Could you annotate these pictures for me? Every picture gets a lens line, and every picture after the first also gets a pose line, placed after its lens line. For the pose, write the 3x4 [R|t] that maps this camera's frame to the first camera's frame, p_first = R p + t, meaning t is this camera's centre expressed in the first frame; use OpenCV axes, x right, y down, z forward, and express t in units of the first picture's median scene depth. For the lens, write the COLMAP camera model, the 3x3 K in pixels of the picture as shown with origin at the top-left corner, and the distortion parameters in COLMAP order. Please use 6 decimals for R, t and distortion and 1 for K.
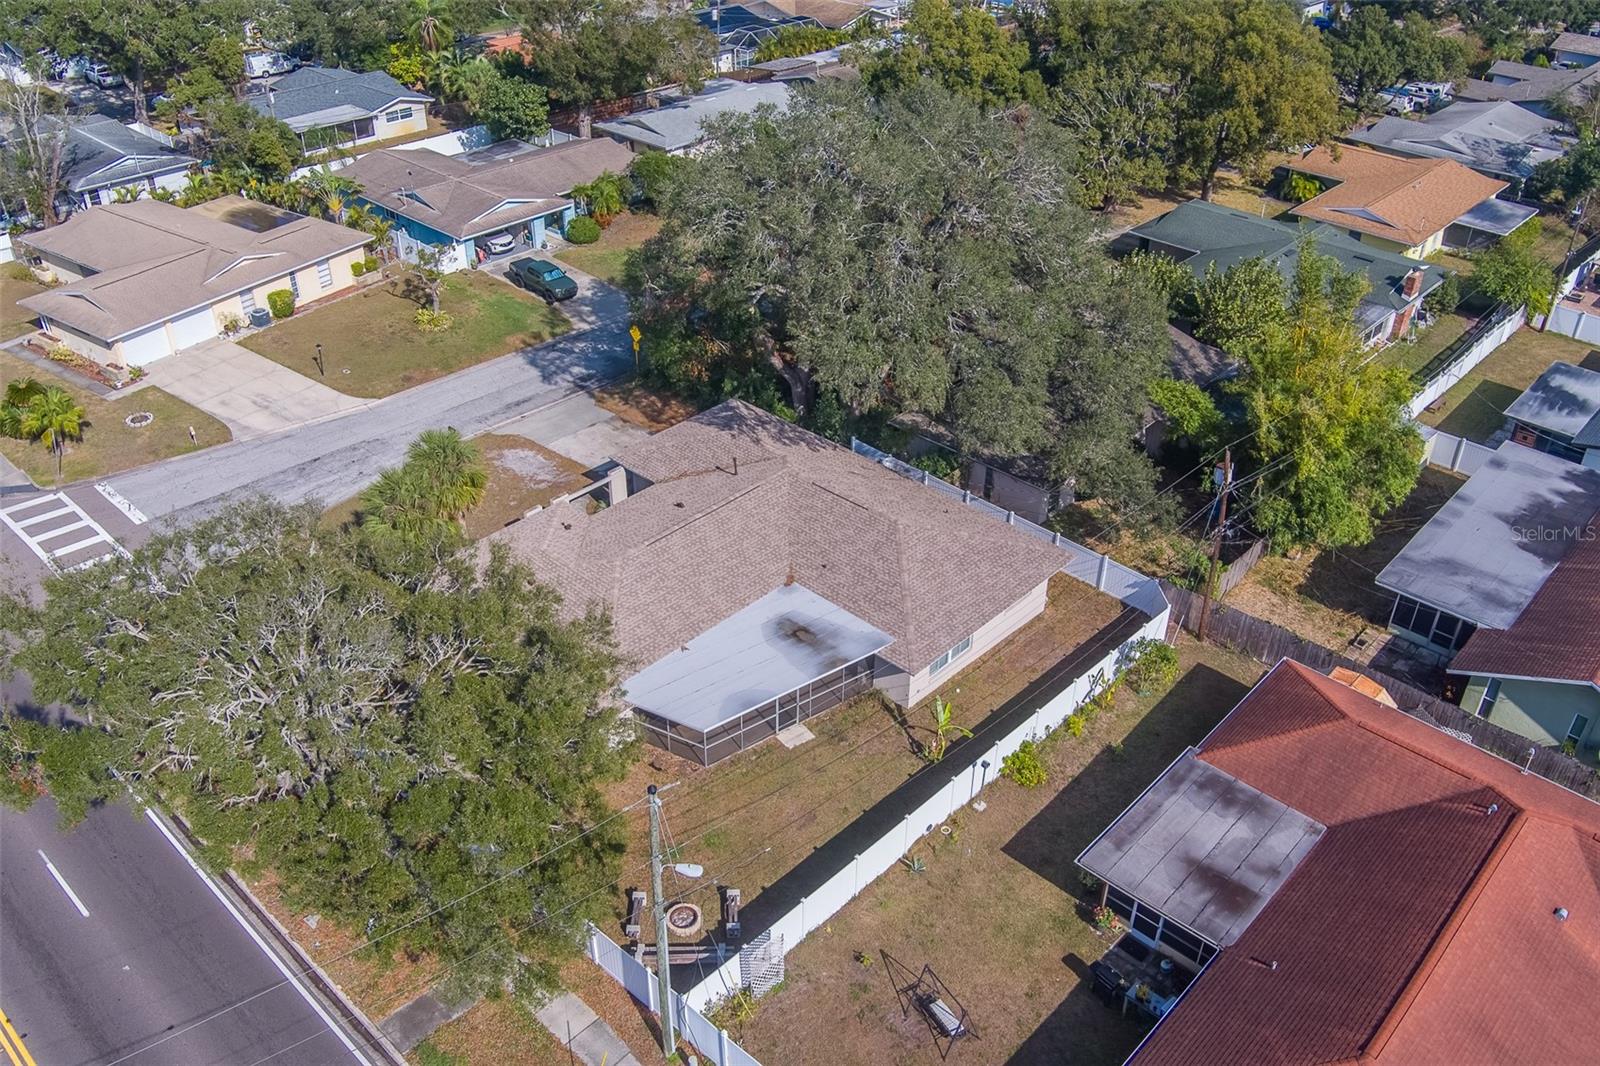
lens RADIAL K [[1308.8, 0, 796.2], [0, 1308.8, 528.5], [0, 0, 1]] dist [-0.077068, 0.040315]
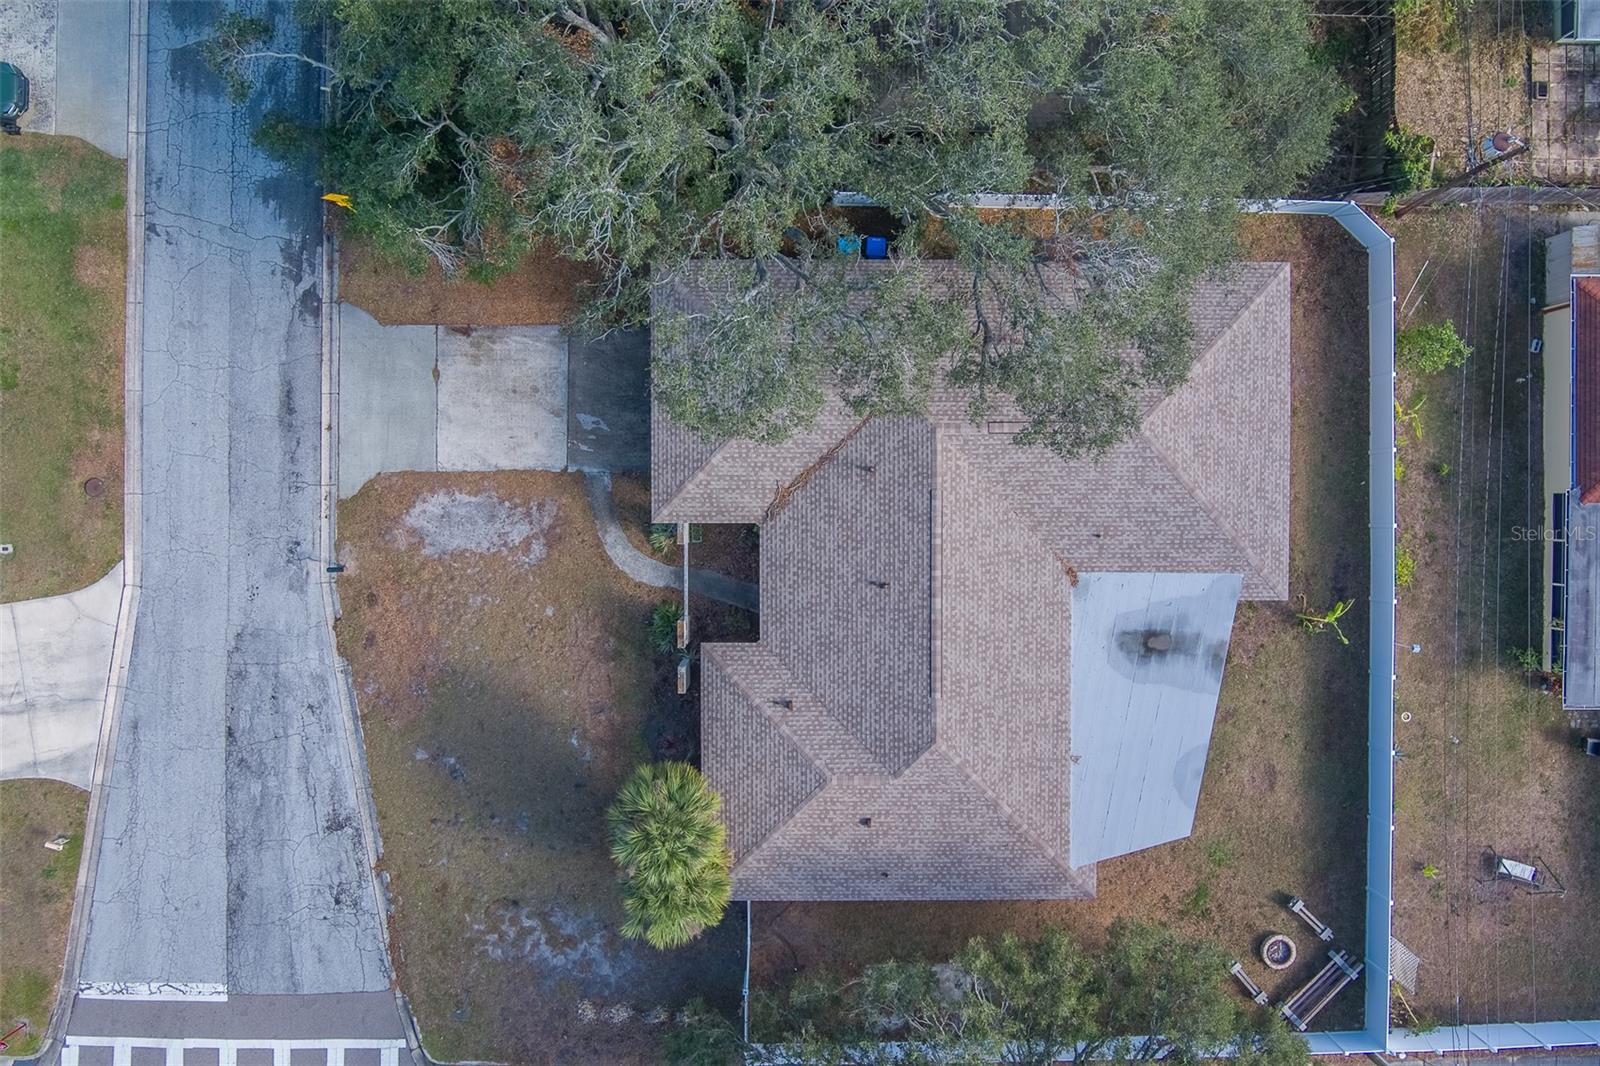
lens RADIAL K [[1308.8, 0, 798.2], [0, 1308.8, 540.1], [0, 0, 1]] dist [-0.077068, 0.040315]
pose [[0.726799, -0.686646, -0.016722, -0.070459], [0.372730, 0.373844, 0.849301, -0.506979], [-0.576918, -0.623505, 0.527643, 0.498713]]
